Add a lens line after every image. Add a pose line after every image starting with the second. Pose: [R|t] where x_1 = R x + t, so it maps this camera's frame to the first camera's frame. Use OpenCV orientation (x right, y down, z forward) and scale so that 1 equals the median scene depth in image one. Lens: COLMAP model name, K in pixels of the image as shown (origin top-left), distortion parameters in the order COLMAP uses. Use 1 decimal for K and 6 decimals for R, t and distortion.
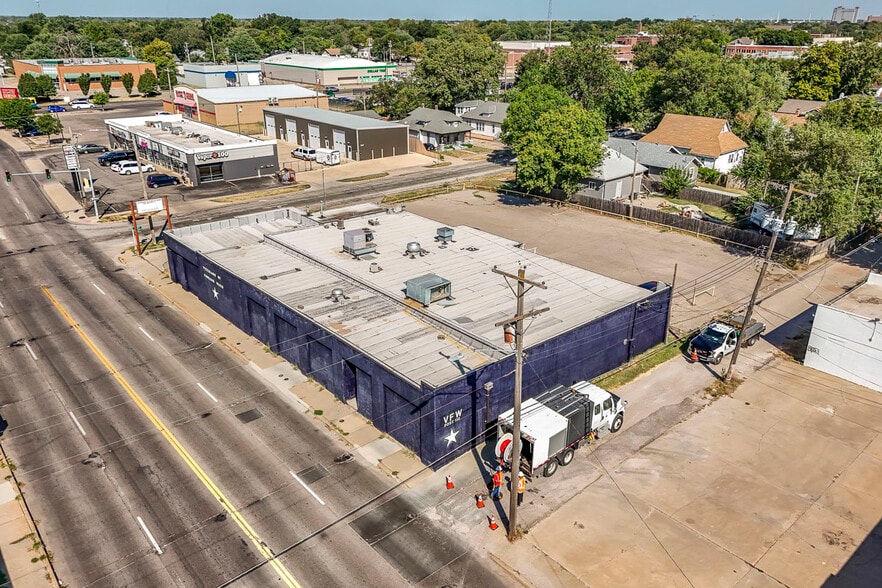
lens RADIAL K [[649.5, 0, 441.9], [0, 649.5, 295.9], [0, 0, 1]] dist [0.086603, -0.101560]
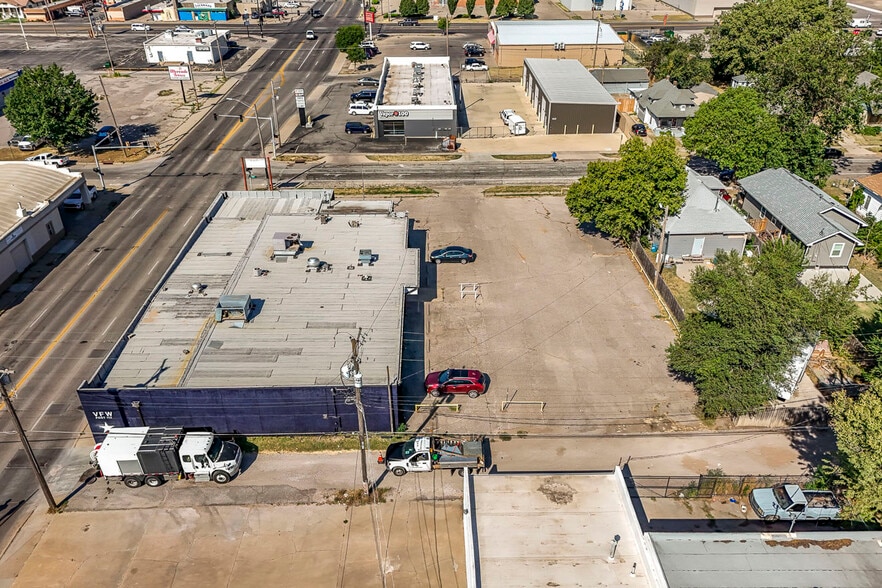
lens RADIAL K [[658.9, 0, 442.5], [0, 658.9, 297.5], [0, 0, 1]] dist [0.084020, -0.101661]
pose [[0.769482, 0.323902, -0.550441, 0.712276], [-0.240714, 0.945381, 0.219797, -0.295110], [0.591570, -0.036630, 0.805421, 0.185385]]
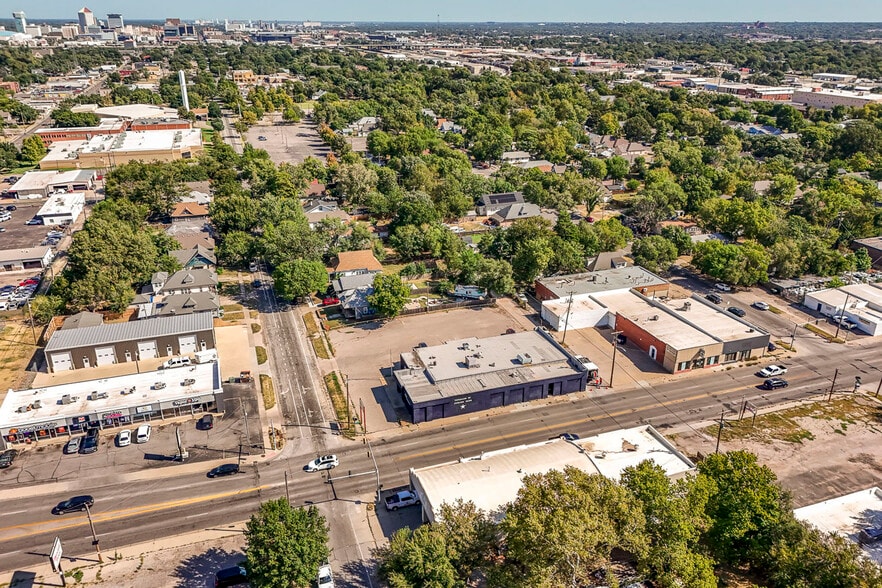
lens RADIAL K [[654.3, 0, 441.0], [0, 654.3, 294.0], [0, 0, 1]] dist [0.082303, -0.094850]
pose [[0.370677, -0.357689, 0.857121, -2.063351], [0.356985, 0.906842, 0.224054, -0.853743], [-0.857415, 0.222928, 0.463835, -0.127928]]
